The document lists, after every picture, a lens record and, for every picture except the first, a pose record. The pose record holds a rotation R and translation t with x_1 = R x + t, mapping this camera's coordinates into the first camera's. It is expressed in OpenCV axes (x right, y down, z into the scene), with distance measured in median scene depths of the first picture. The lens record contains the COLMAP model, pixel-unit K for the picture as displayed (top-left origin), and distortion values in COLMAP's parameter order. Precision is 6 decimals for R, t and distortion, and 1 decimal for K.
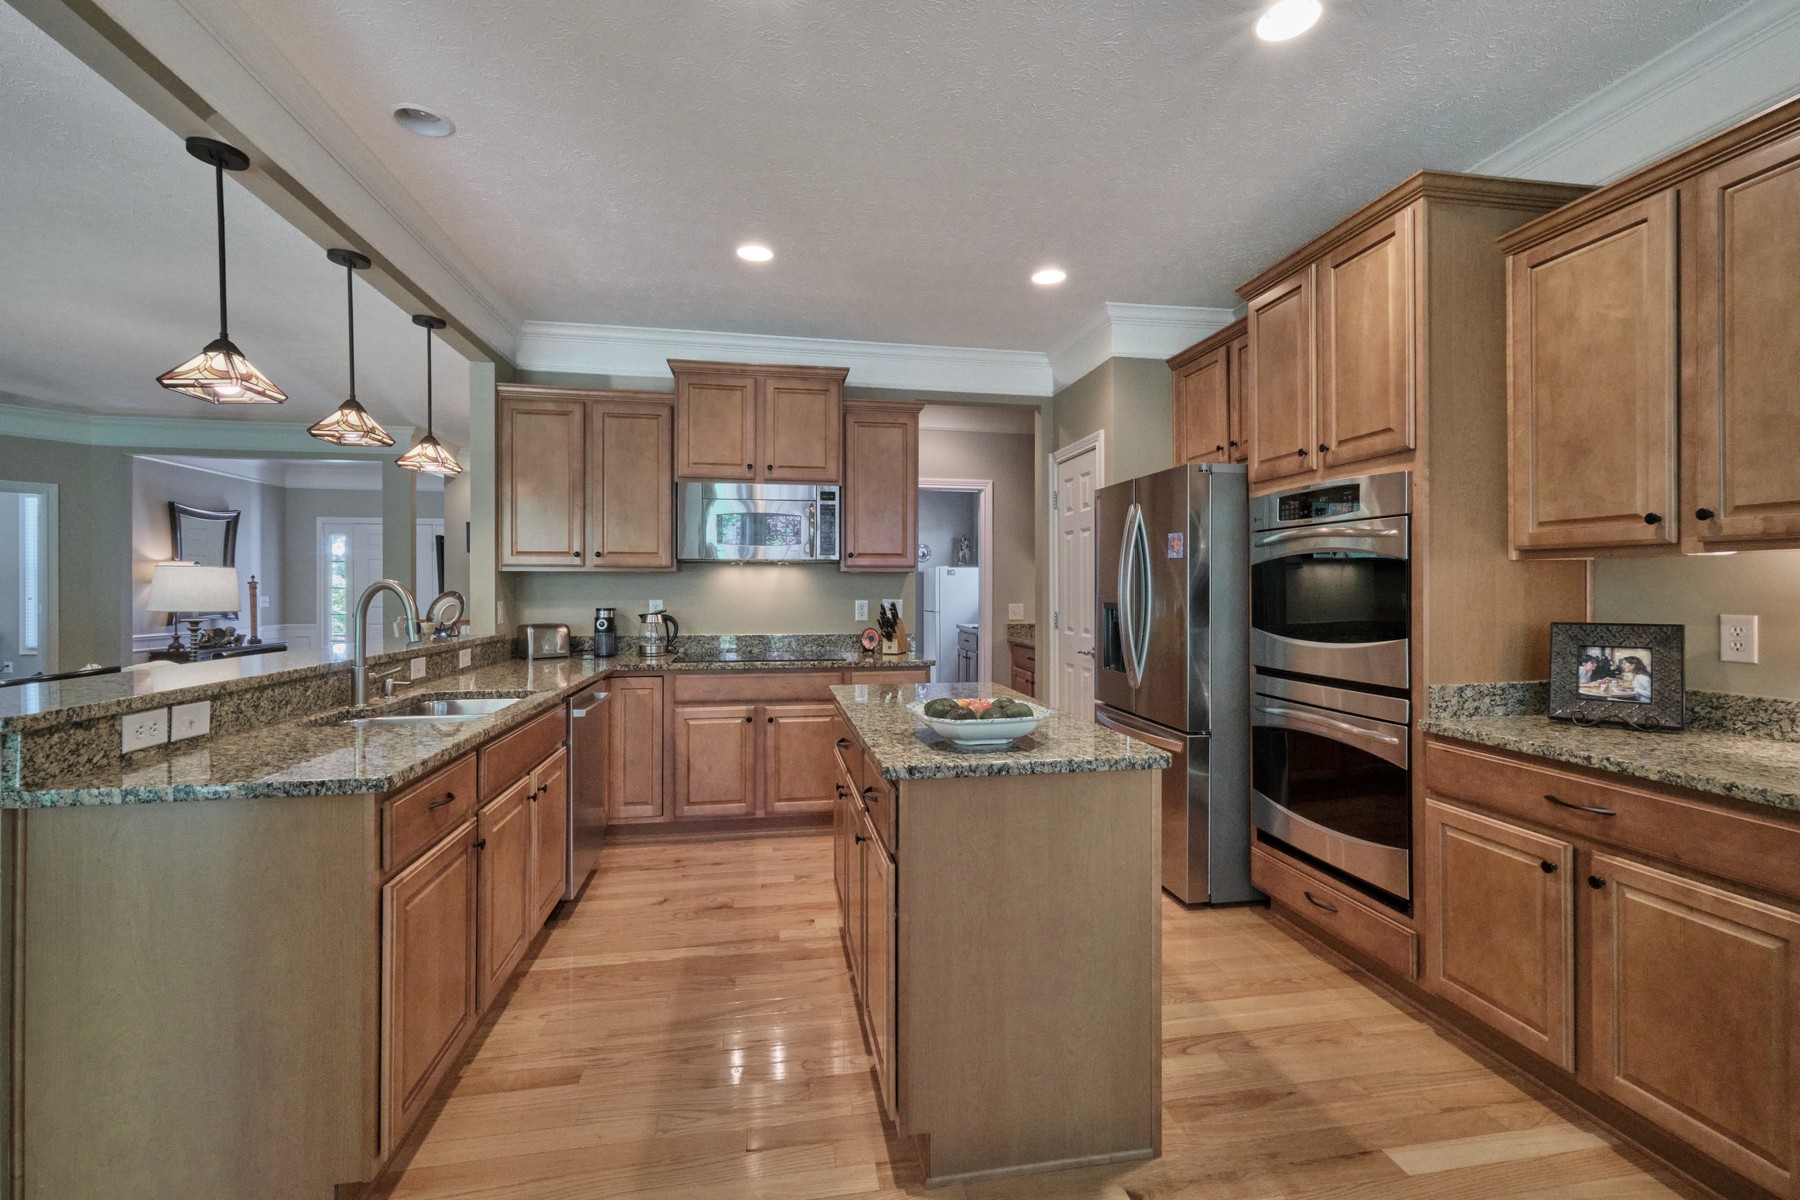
lens RADIAL K [[788.2, 0, 920.2], [0, 788.2, 589.1], [0, 0, 1]] dist [0.002175, 0.000230]
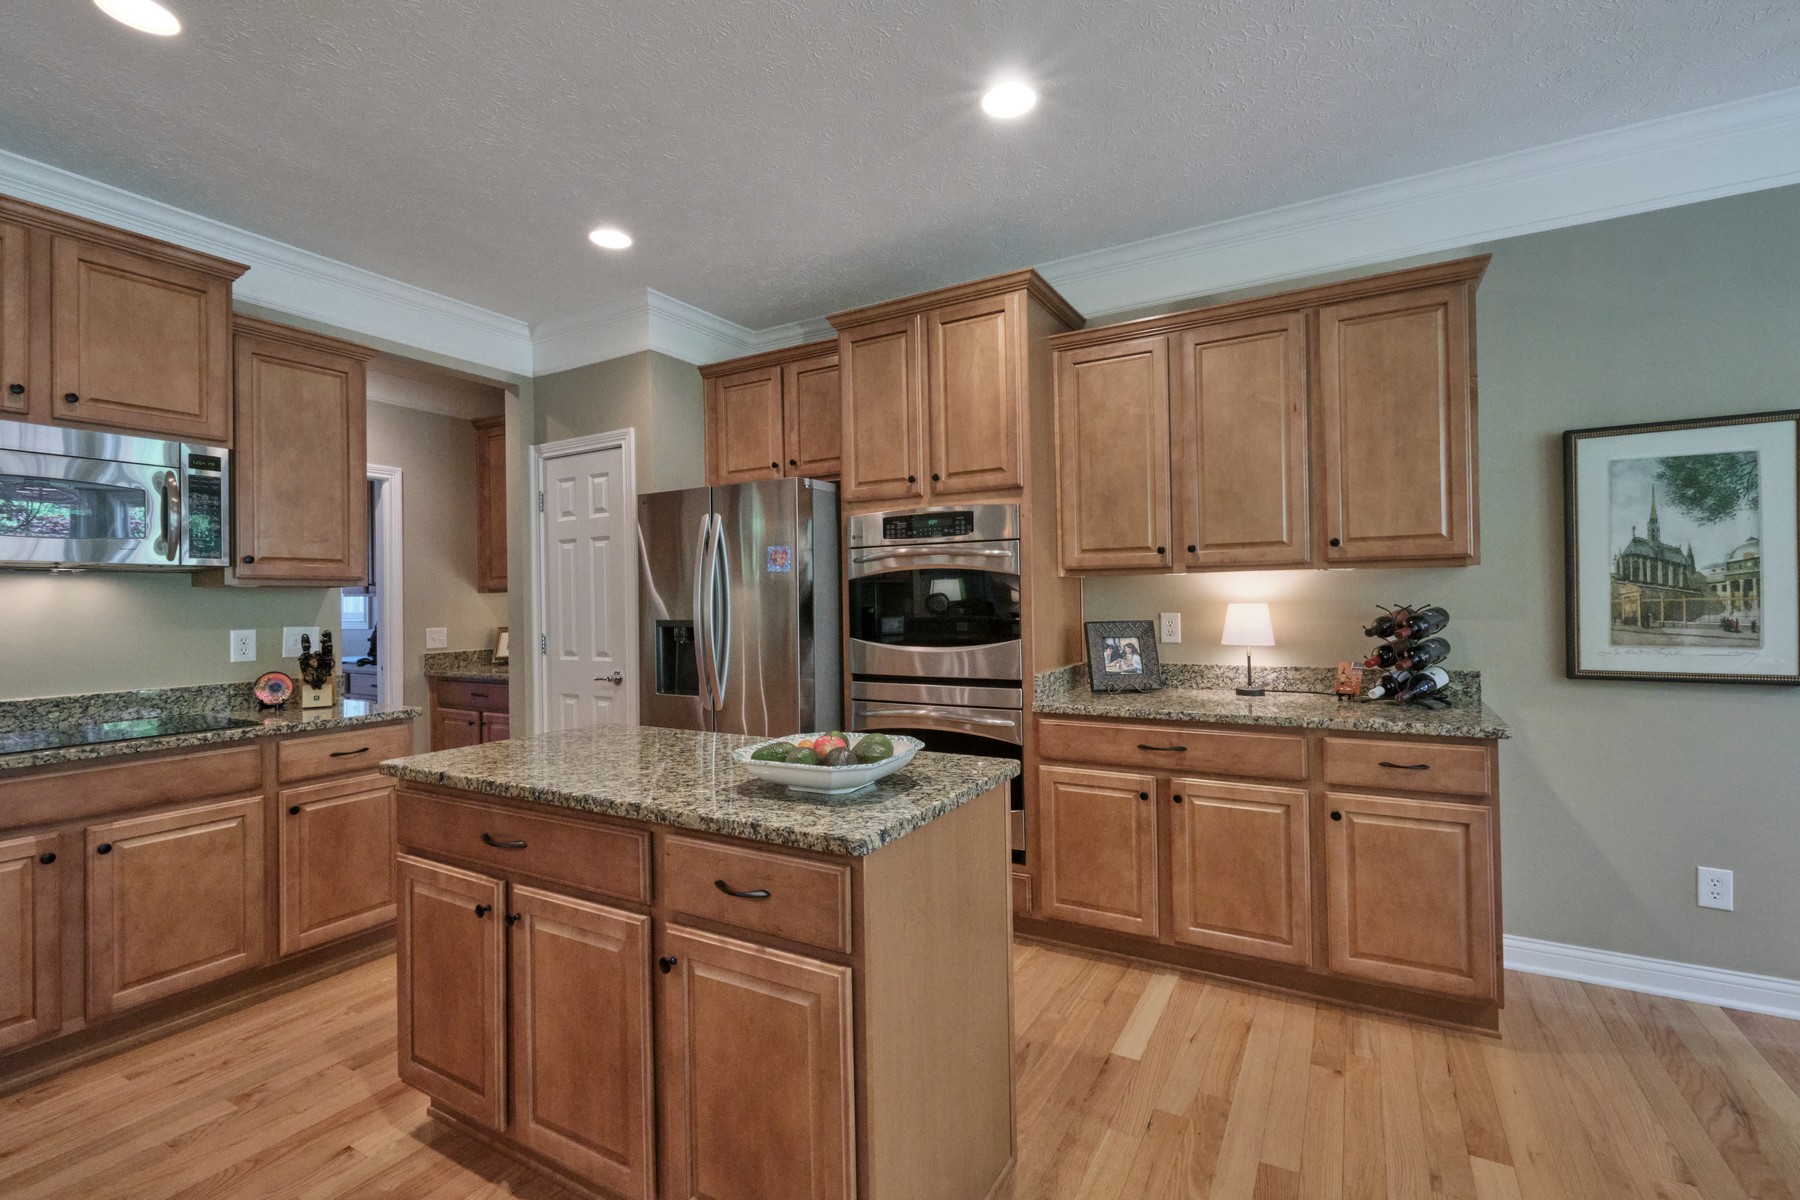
lens RADIAL K [[768.4, 0, 910.4], [0, 768.4, 593.7], [0, 0, 1]] dist [0.002892, 0.000267]
pose [[0.641383, -0.004001, 0.767211, -0.388063], [0.017120, 0.999812, -0.009098, -0.000758], [-0.767030, 0.018970, 0.641331, 0.329851]]
